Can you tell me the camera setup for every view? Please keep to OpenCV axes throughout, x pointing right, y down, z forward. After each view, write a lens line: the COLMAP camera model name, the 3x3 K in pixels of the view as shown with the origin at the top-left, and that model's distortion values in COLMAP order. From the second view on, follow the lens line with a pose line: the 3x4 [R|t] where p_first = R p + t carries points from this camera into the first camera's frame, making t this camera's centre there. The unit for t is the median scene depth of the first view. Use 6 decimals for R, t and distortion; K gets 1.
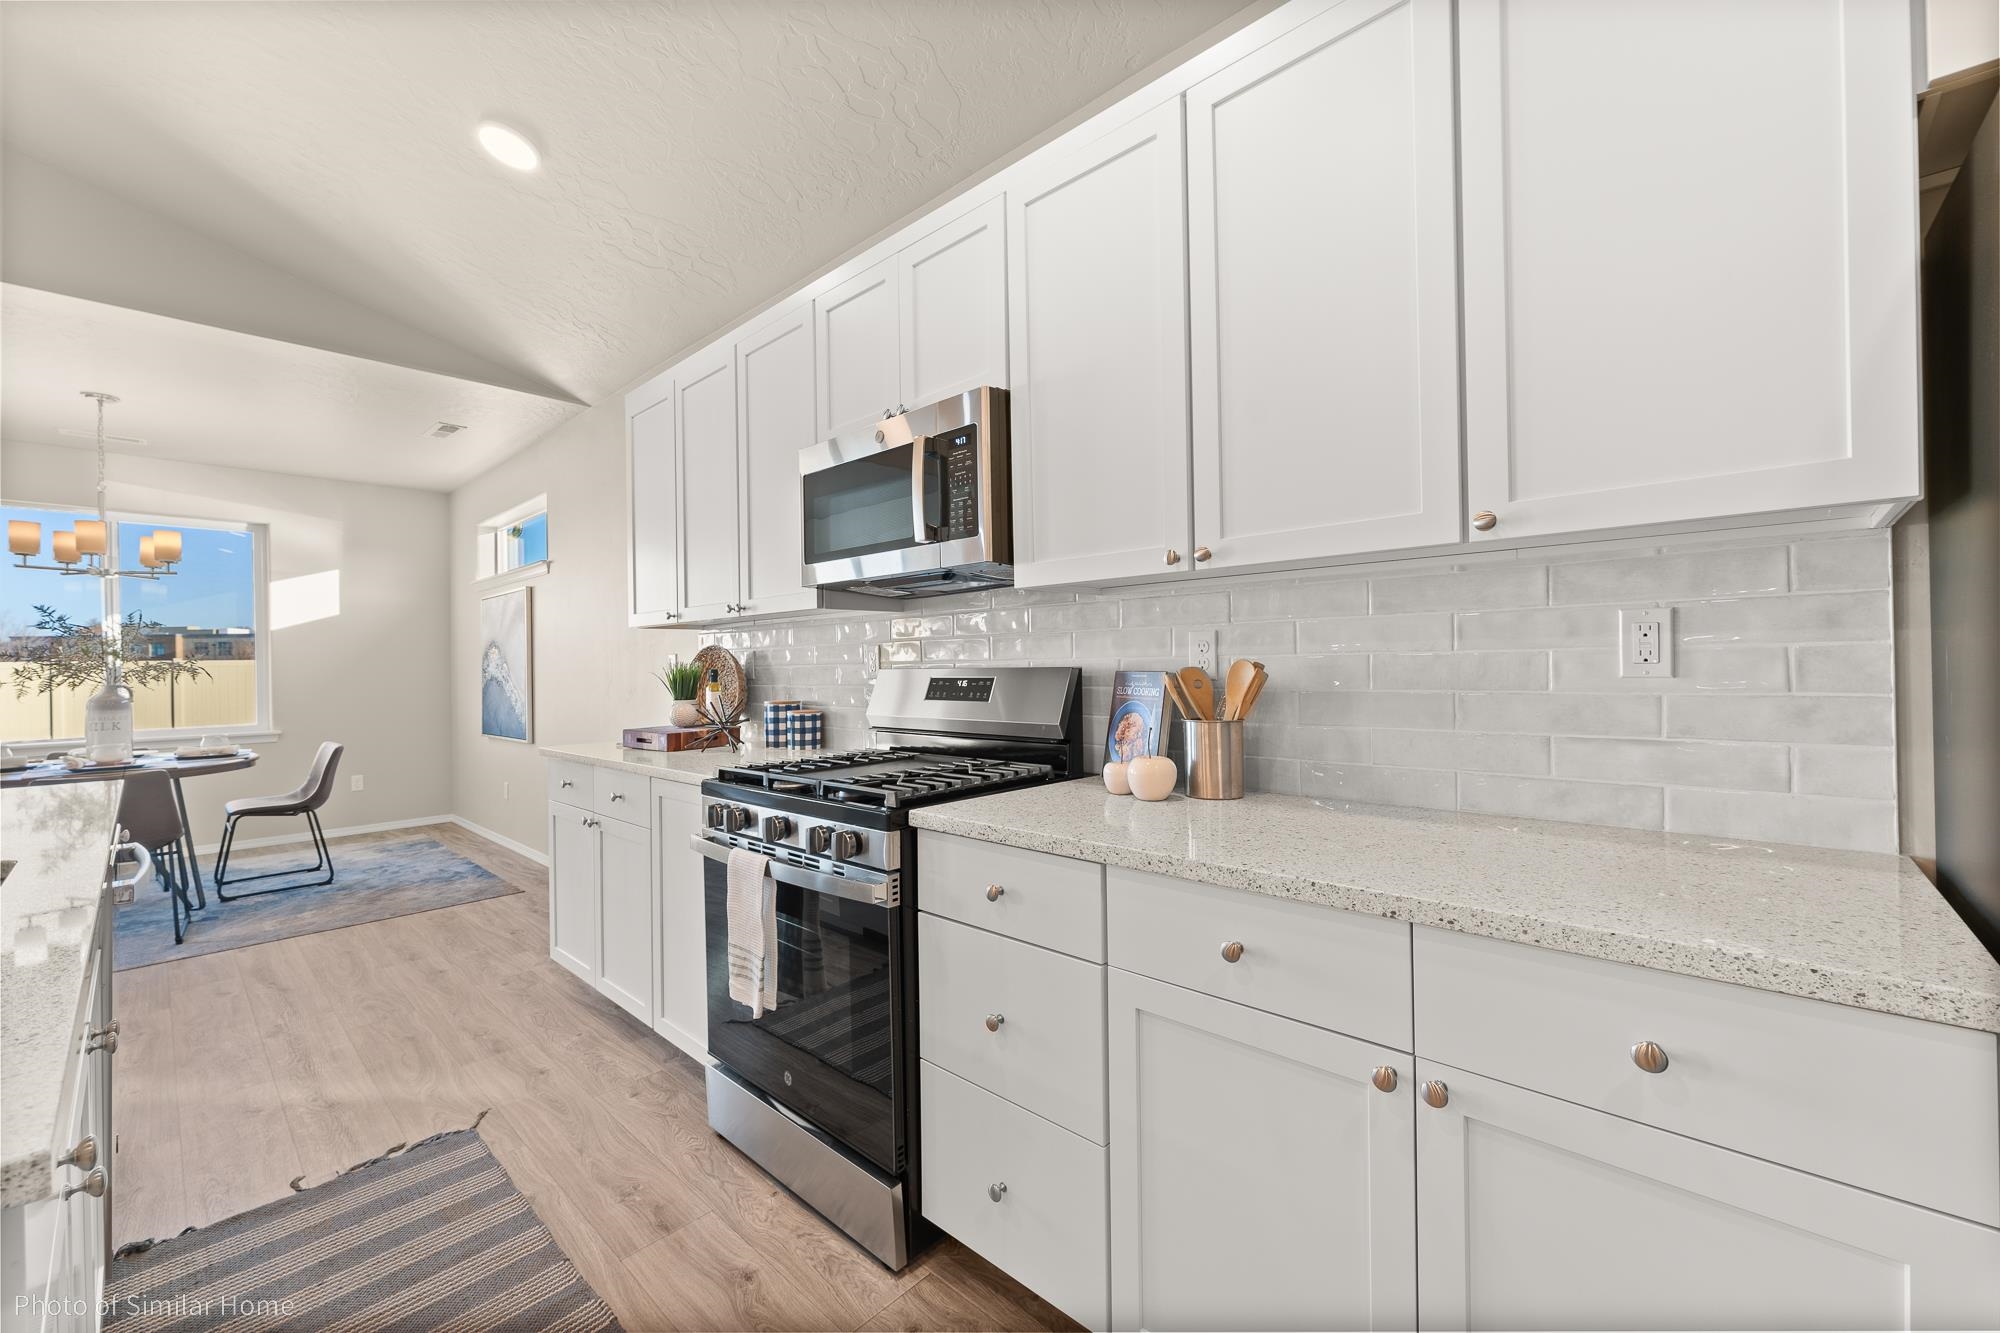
lens RADIAL K [[798.4, 0, 1000.0], [0, 798.4, 666.5], [0, 0, 1]] dist [0.000728, -0.000102]
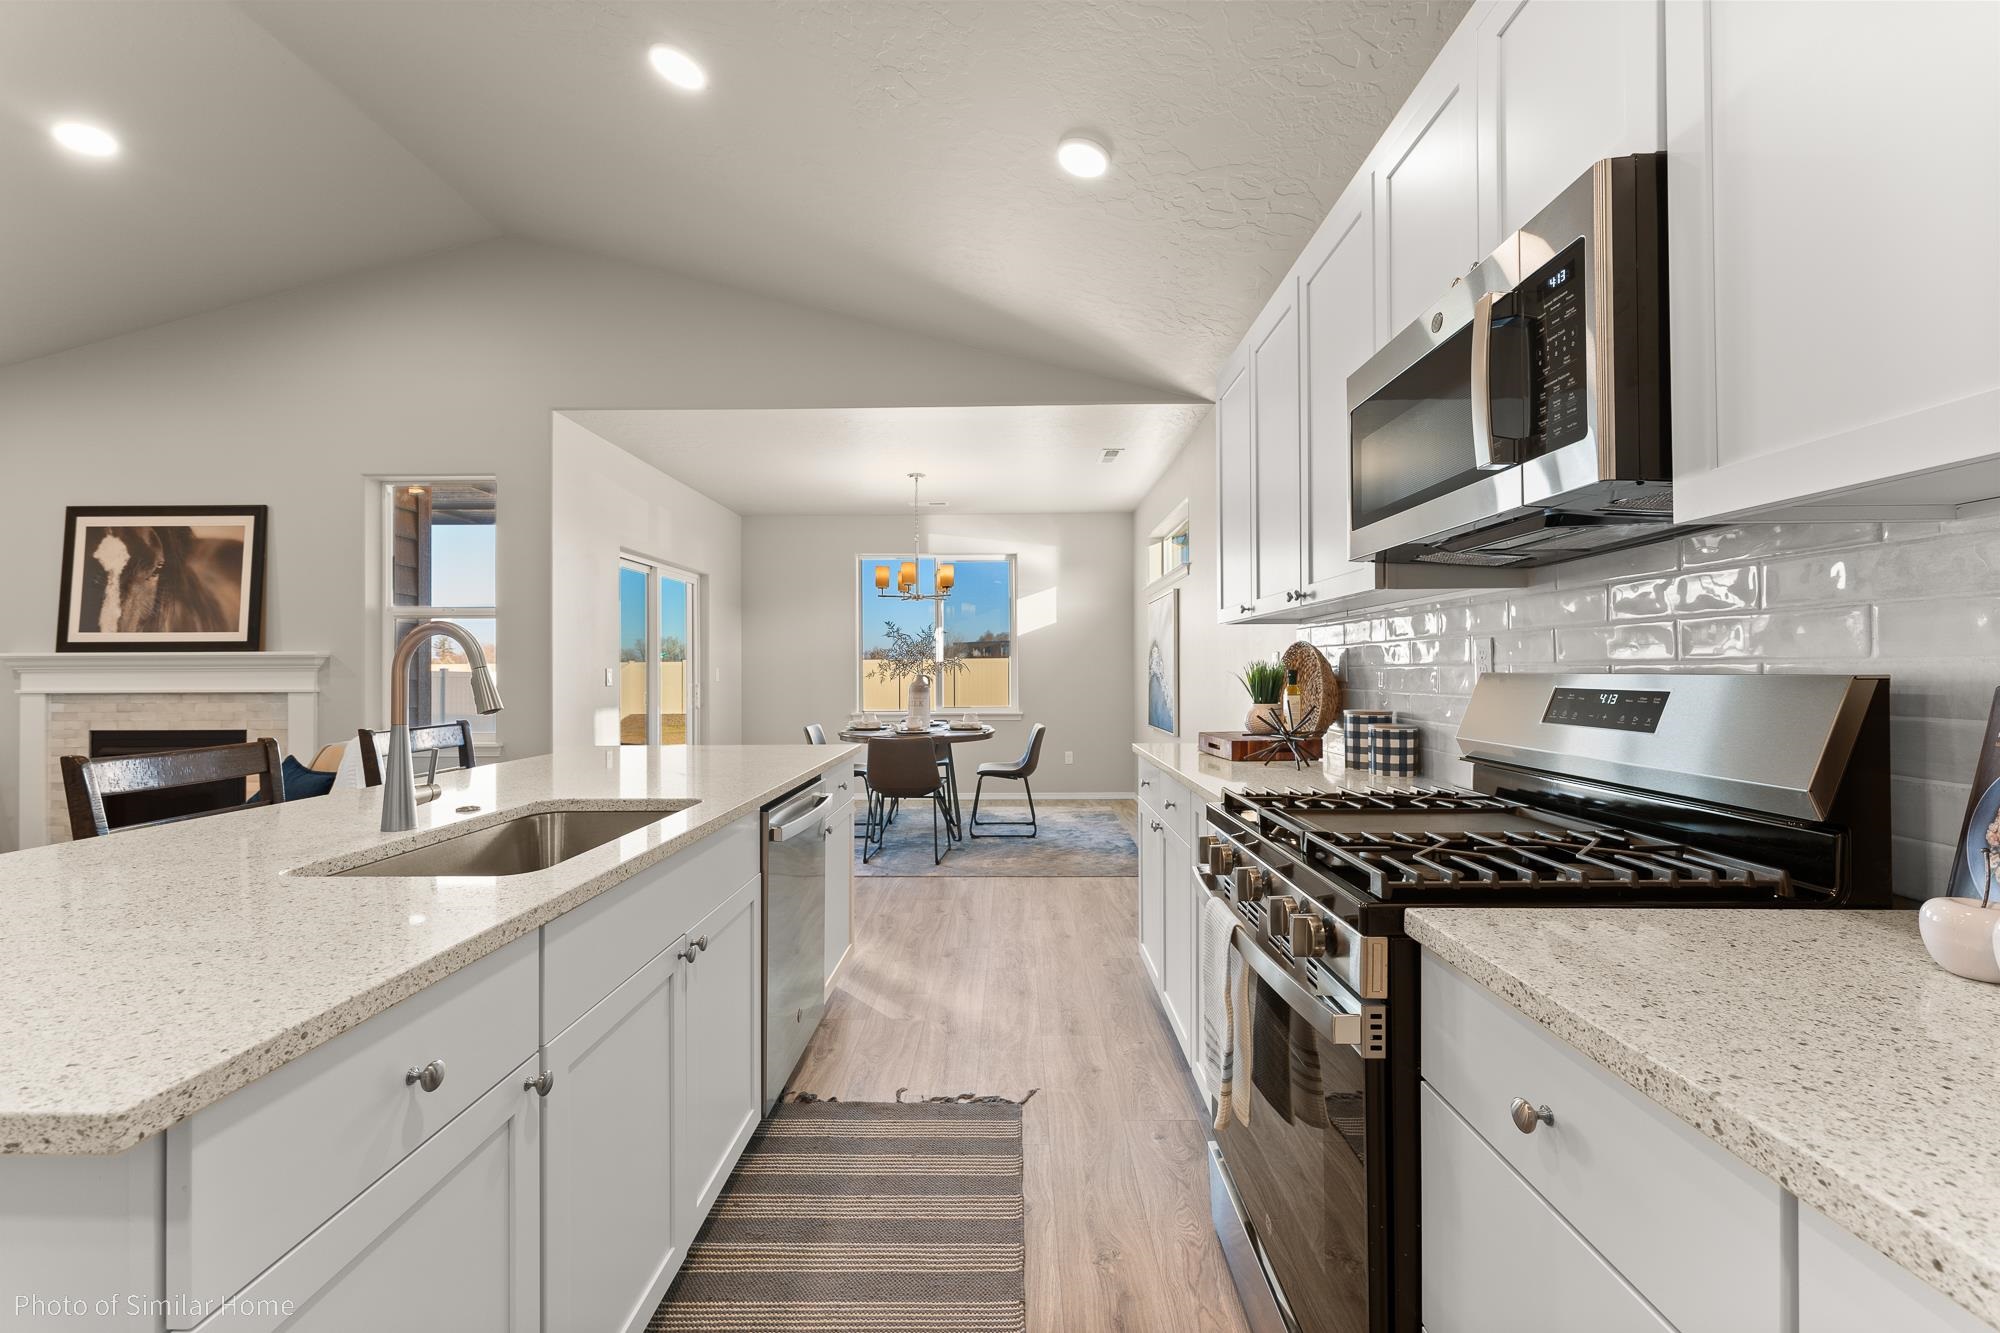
lens RADIAL K [[798.4, 0, 1000.0], [0, 798.4, 666.5], [0, 0, 1]] dist [0.000728, -0.000102]
pose [[0.671654, 0.009826, -0.740800, 0.071952], [-0.008022, 0.999950, 0.005989, -0.002533], [0.740822, 0.001920, 0.671699, 0.206725]]
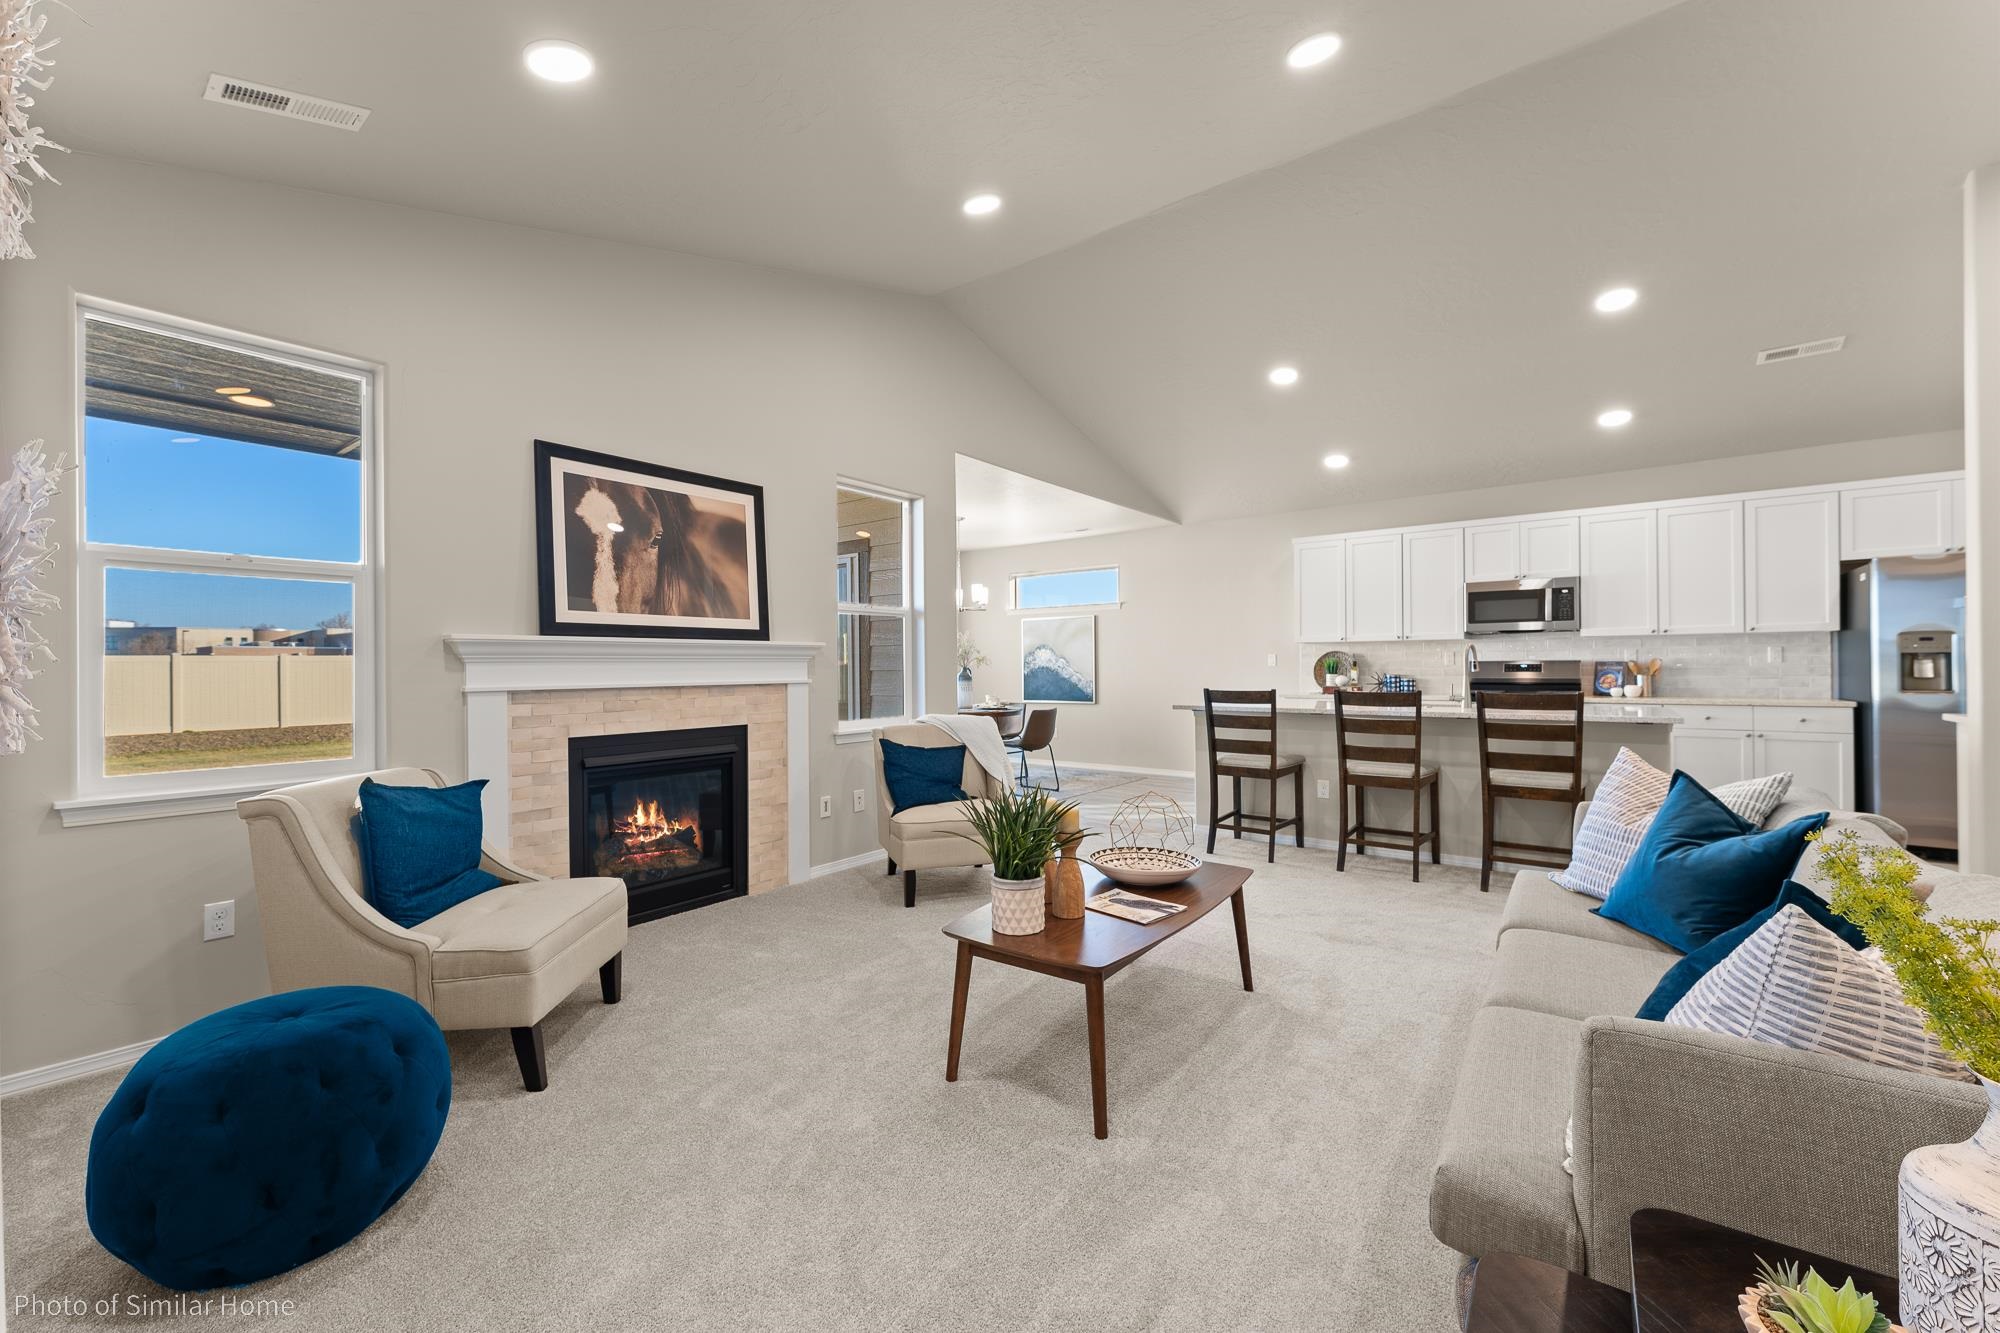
lens RADIAL K [[798.4, 0, 1000.0], [0, 798.4, 666.5], [0, 0, 1]] dist [0.000728, -0.000102]
pose [[0.995206, 0.007657, 0.097496, -1.936263], [-0.007233, 0.999963, -0.004705, 0.044351], [-0.097528, 0.003977, 0.995225, -1.476530]]
